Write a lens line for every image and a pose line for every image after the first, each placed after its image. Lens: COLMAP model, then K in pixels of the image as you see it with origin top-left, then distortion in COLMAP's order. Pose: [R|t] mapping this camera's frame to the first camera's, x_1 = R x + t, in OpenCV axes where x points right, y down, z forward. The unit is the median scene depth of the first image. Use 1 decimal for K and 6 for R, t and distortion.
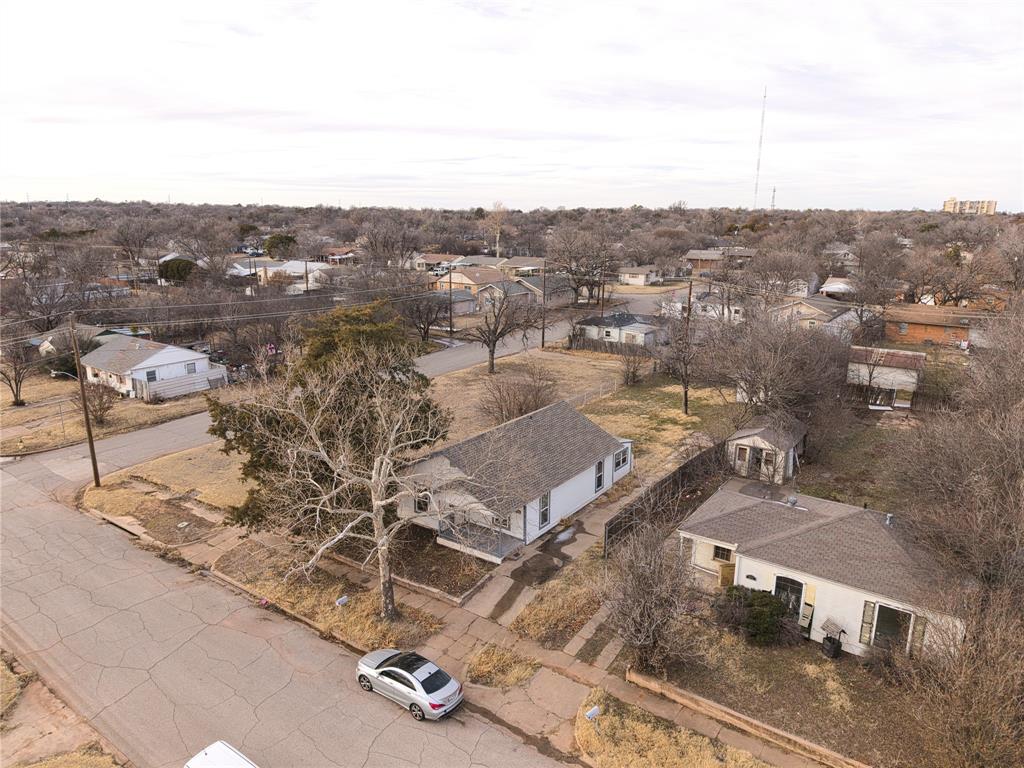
lens RADIAL K [[678.9, 0, 512.0], [0, 678.9, 384.0], [0, 0, 1]] dist [0.040014, -0.047236]
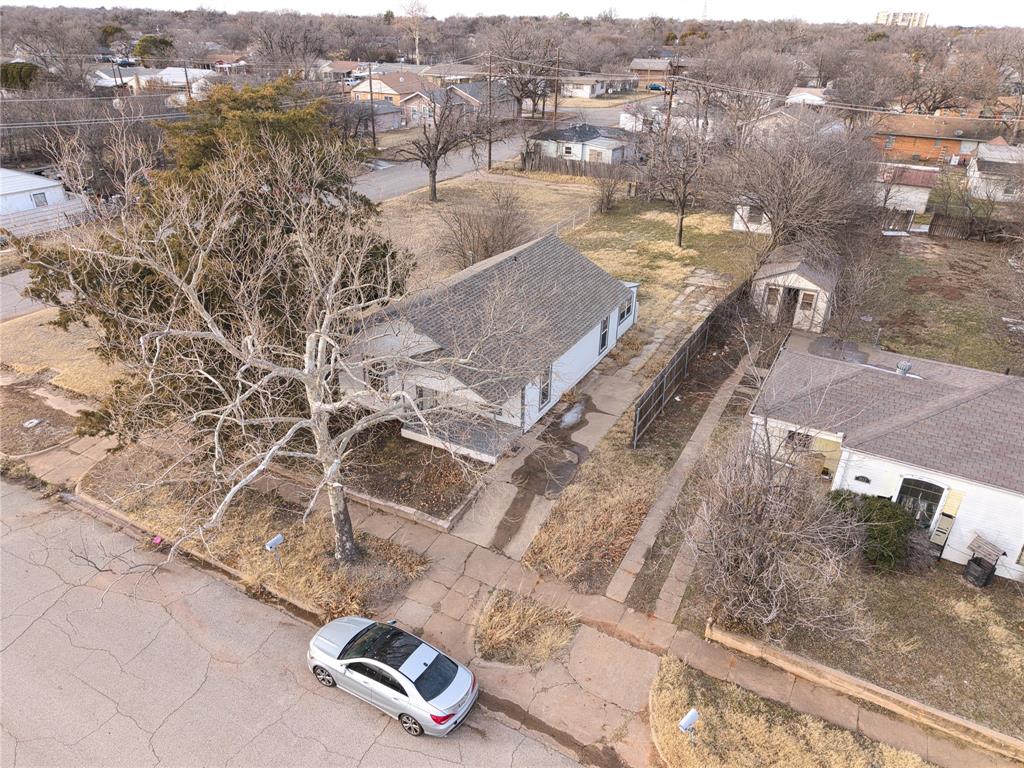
lens RADIAL K [[678.9, 0, 512.0], [0, 678.9, 384.0], [0, 0, 1]] dist [0.040014, -0.047236]
pose [[0.993520, -0.044502, 0.104583, -0.067699], [0.018351, 0.970896, 0.238798, 0.007735], [-0.112166, -0.235332, 0.965421, 0.304467]]
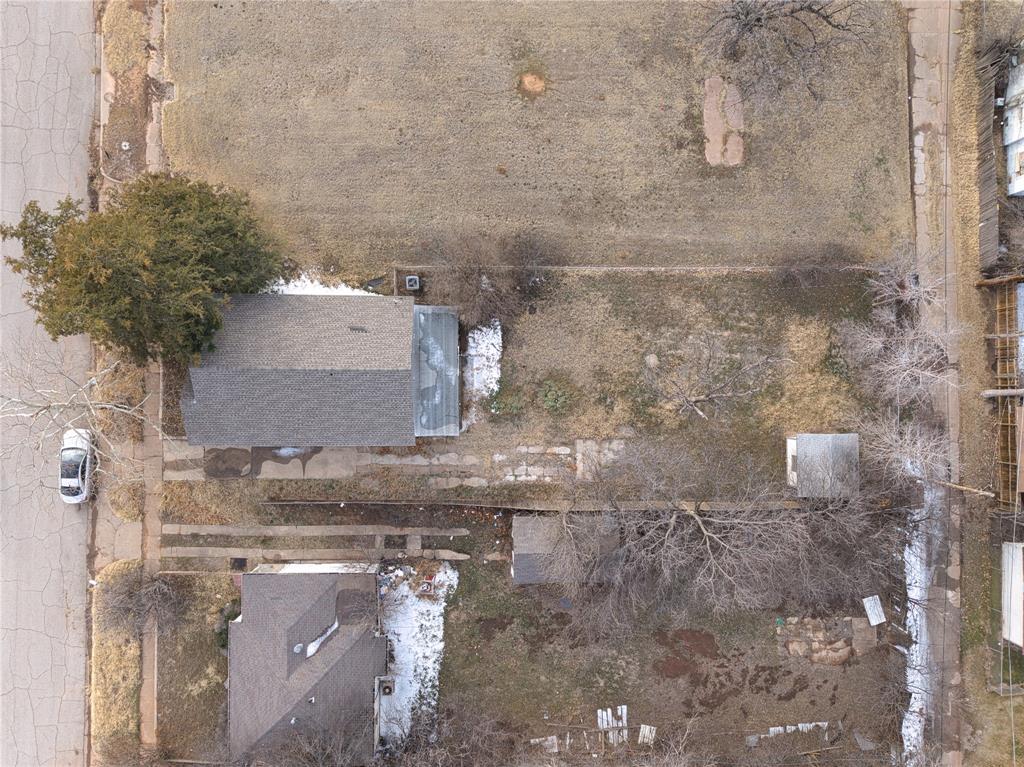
lens RADIAL K [[721.2, 0, 512.0], [0, 721.2, 383.5], [0, 0, 1]] dist [0.011559, 0.000149]
pose [[0.574623, 0.818409, 0.004010, 0.205420], [-0.233743, 0.159417, 0.959140, -1.112106], [0.784330, -0.552081, 0.282902, 1.057377]]
